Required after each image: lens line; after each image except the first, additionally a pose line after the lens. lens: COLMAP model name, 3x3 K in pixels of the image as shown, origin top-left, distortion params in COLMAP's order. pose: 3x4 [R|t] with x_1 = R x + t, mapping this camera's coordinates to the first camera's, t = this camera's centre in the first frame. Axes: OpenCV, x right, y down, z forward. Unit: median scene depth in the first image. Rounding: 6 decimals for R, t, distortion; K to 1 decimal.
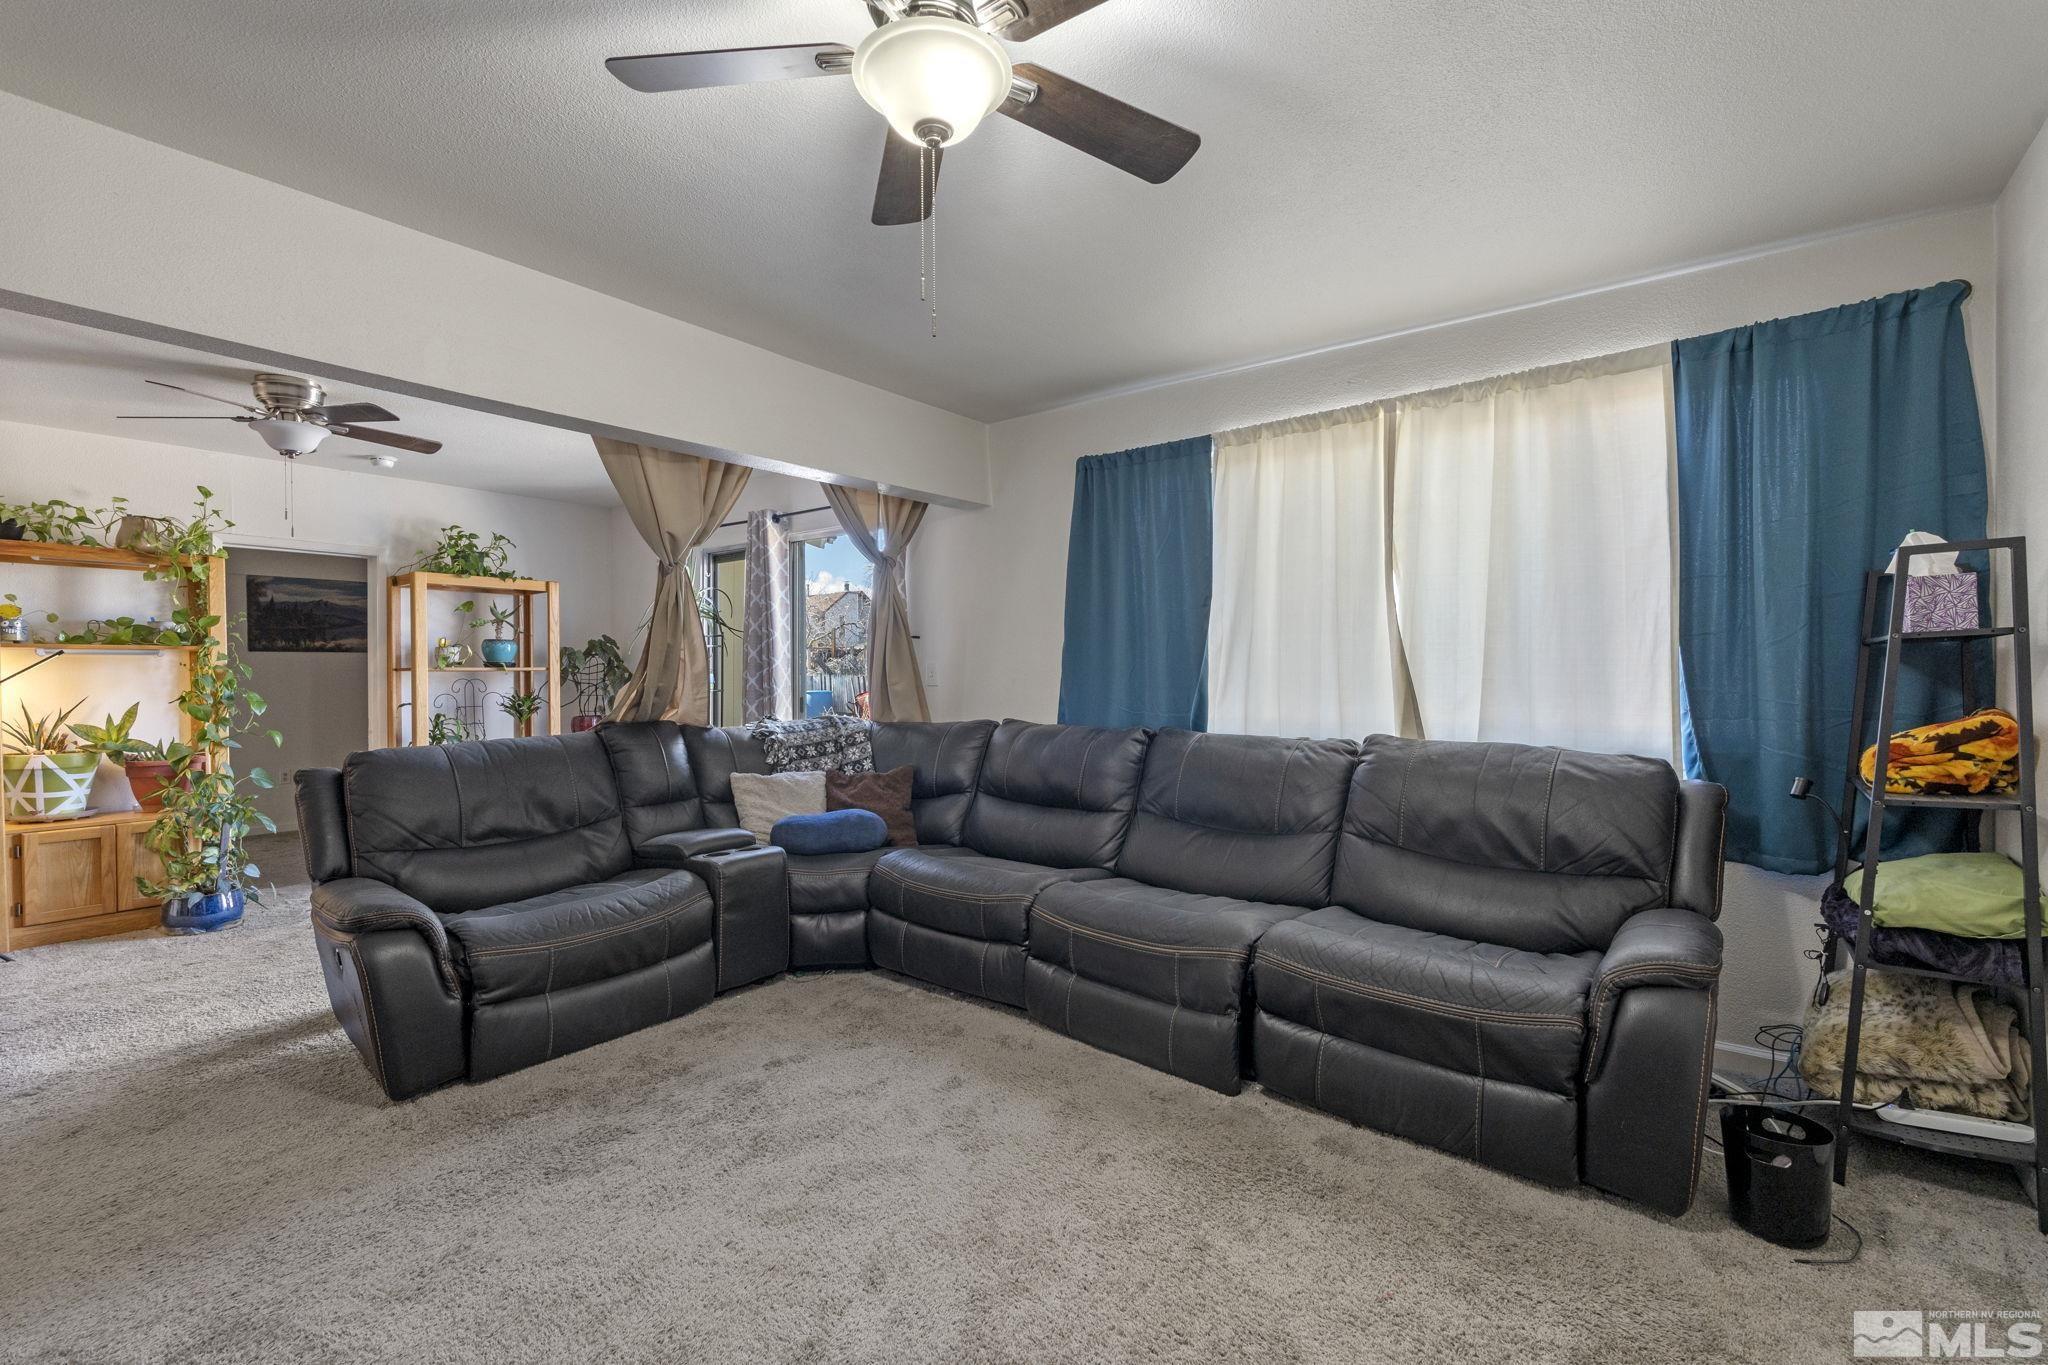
lens RADIAL K [[890.8, 0, 1017.0], [0, 890.8, 685.1], [0, 0, 1]] dist [-0.003474, 0.000175]
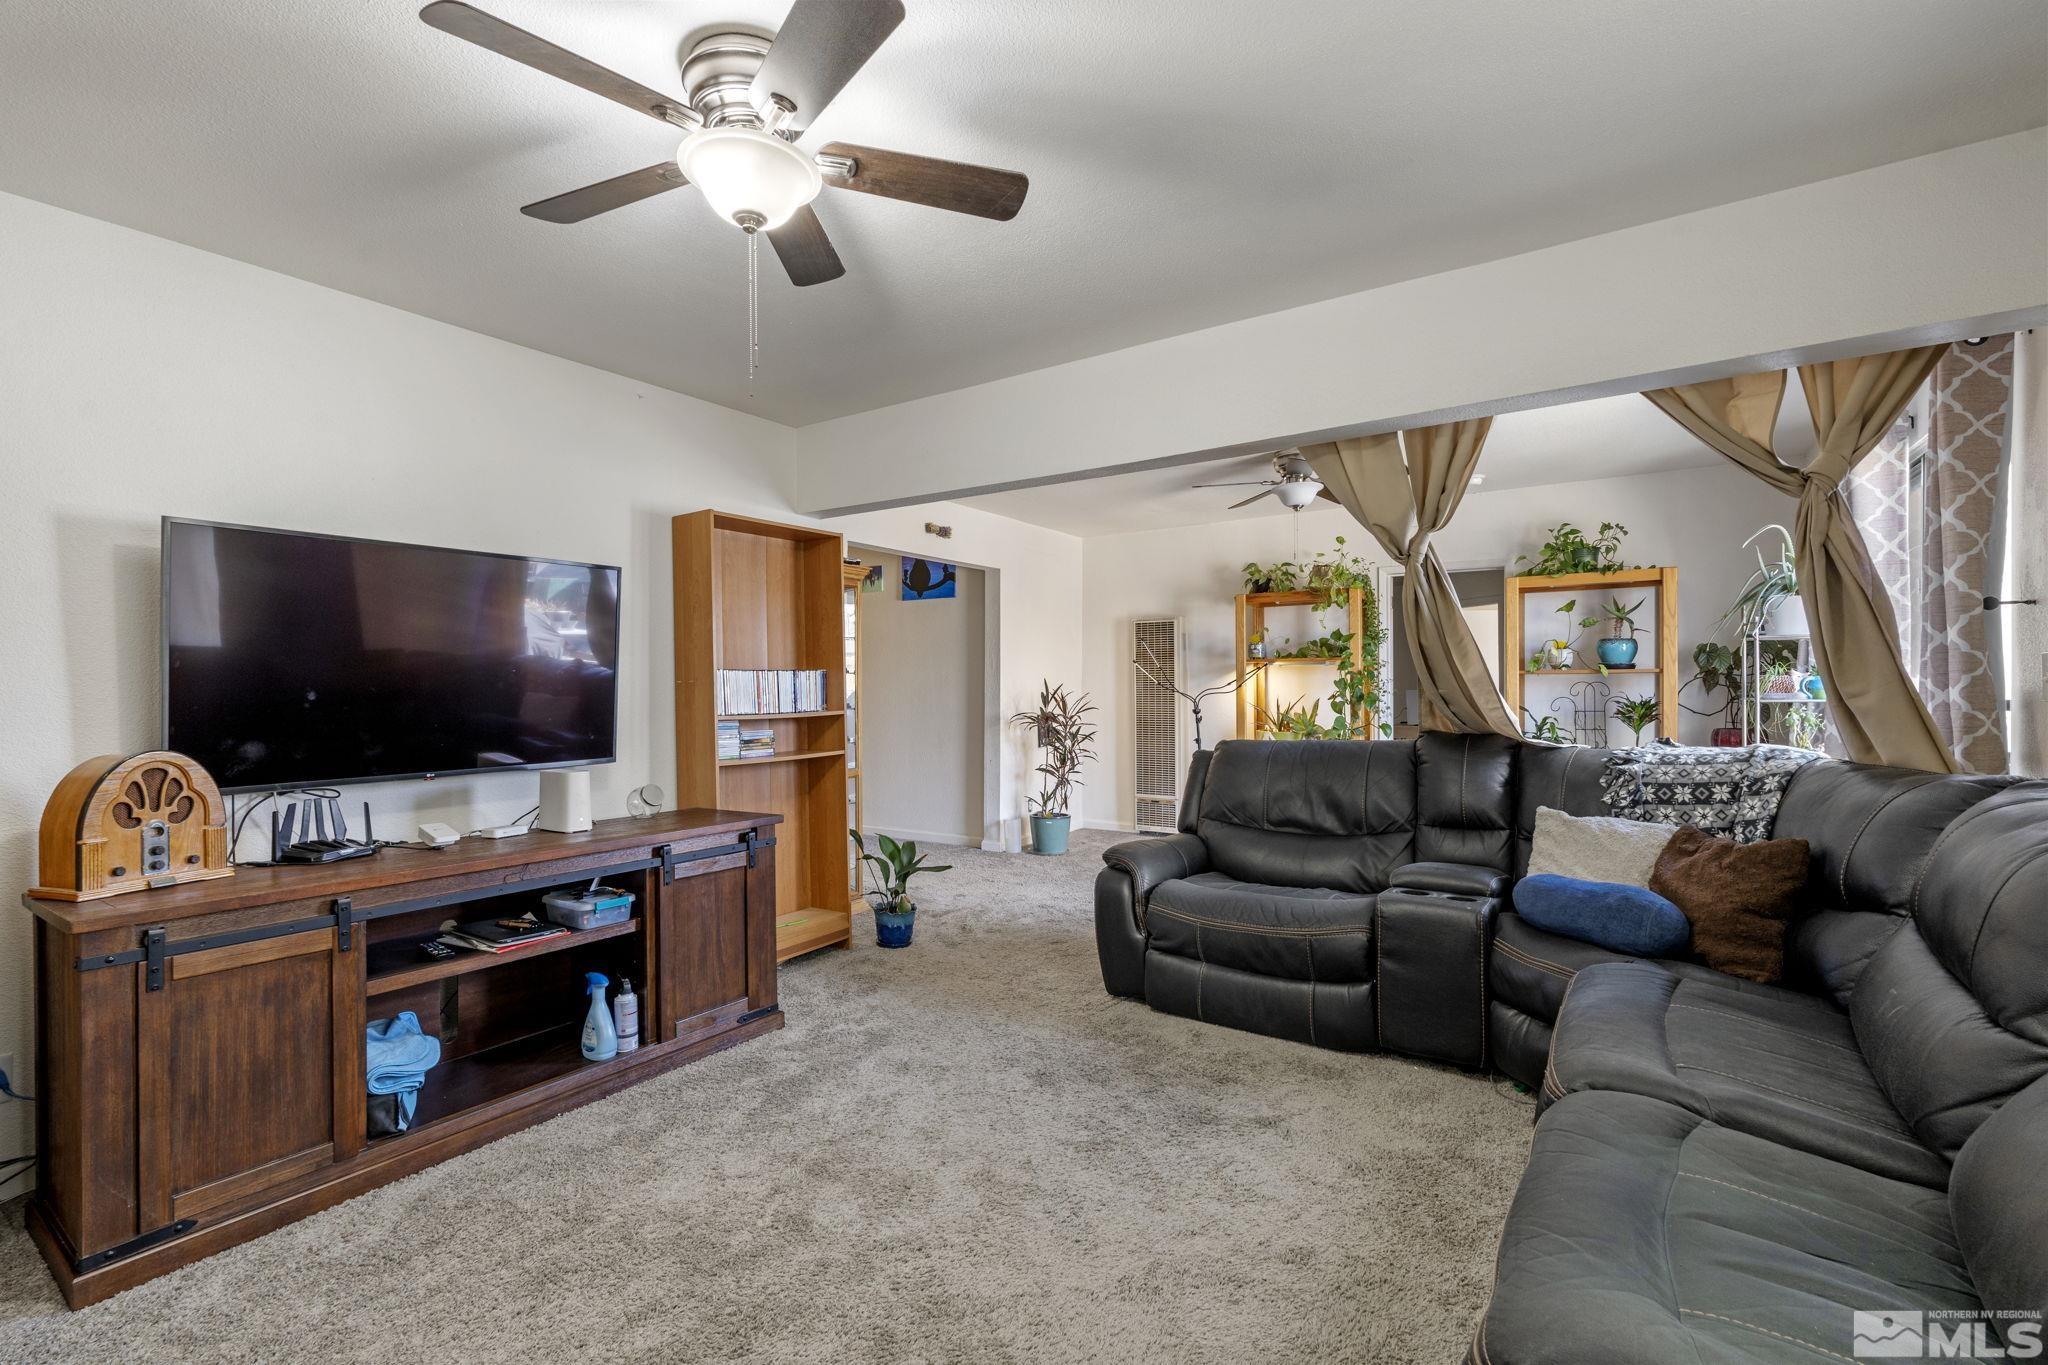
lens RADIAL K [[908.0, 0, 1033.4], [0, 908.0, 678.8], [0, 0, 1]] dist [-0.001779, 0.000037]
pose [[0.051715, -0.001439, -0.998661, 0.561426], [-0.005689, 0.999982, -0.001736, -0.010228], [0.998646, 0.005771, 0.051706, 0.657057]]
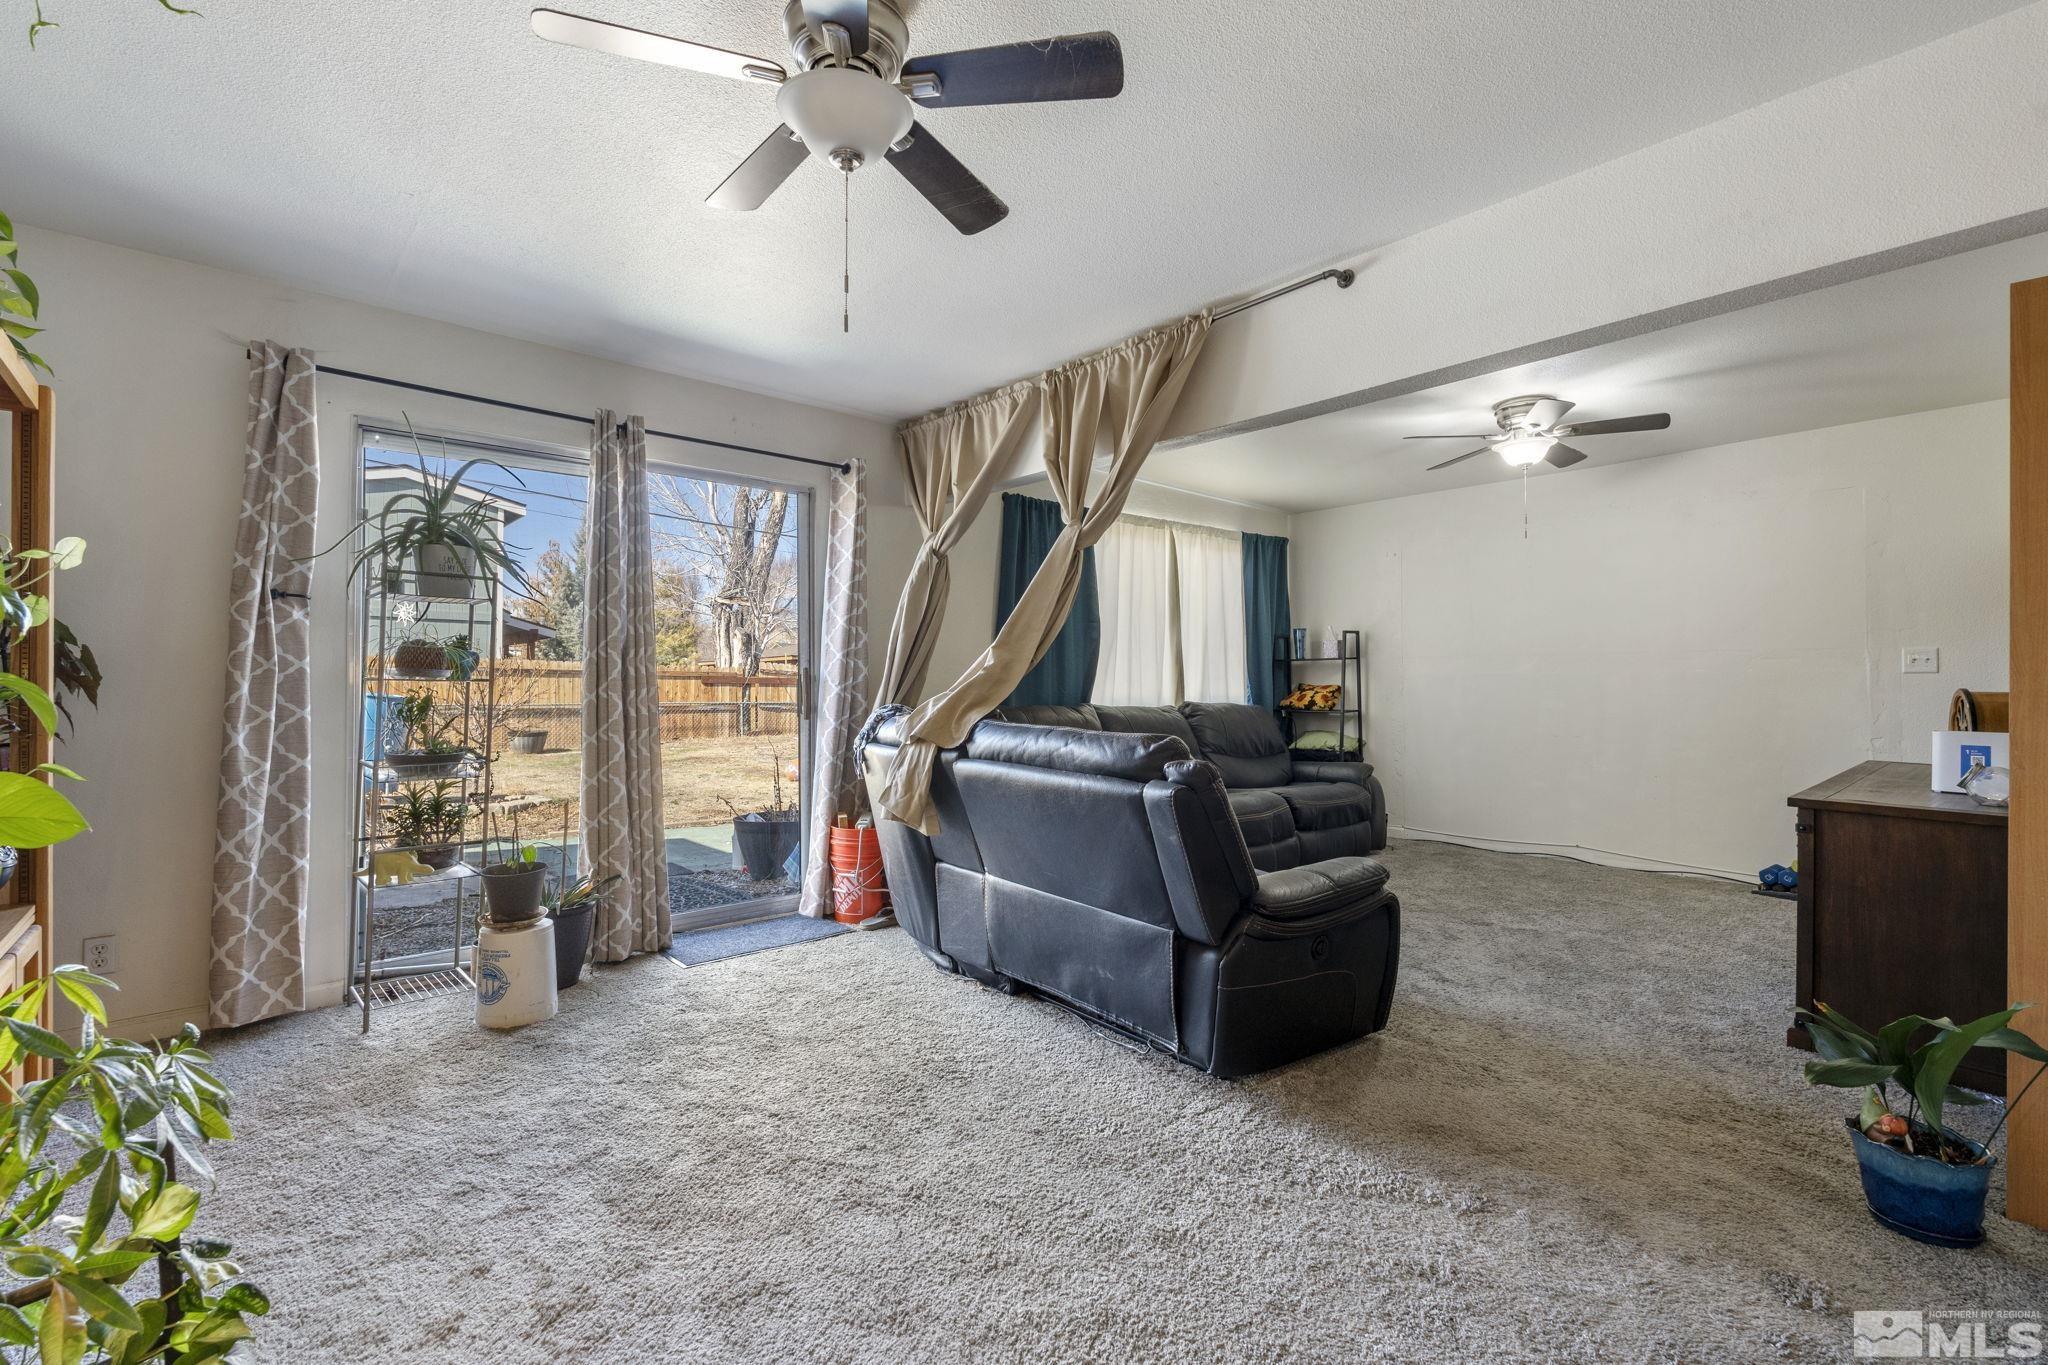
lens RADIAL K [[868.5, 0, 1049.7], [0, 868.5, 667.0], [0, 0, 1]] dist [-0.000098, 0.000194]
pose [[0.198963, 0.019555, 0.979812, -1.519223], [0.006074, 0.999757, -0.021186, 0.021052], [-0.979988, 0.010166, 0.198796, 0.963607]]
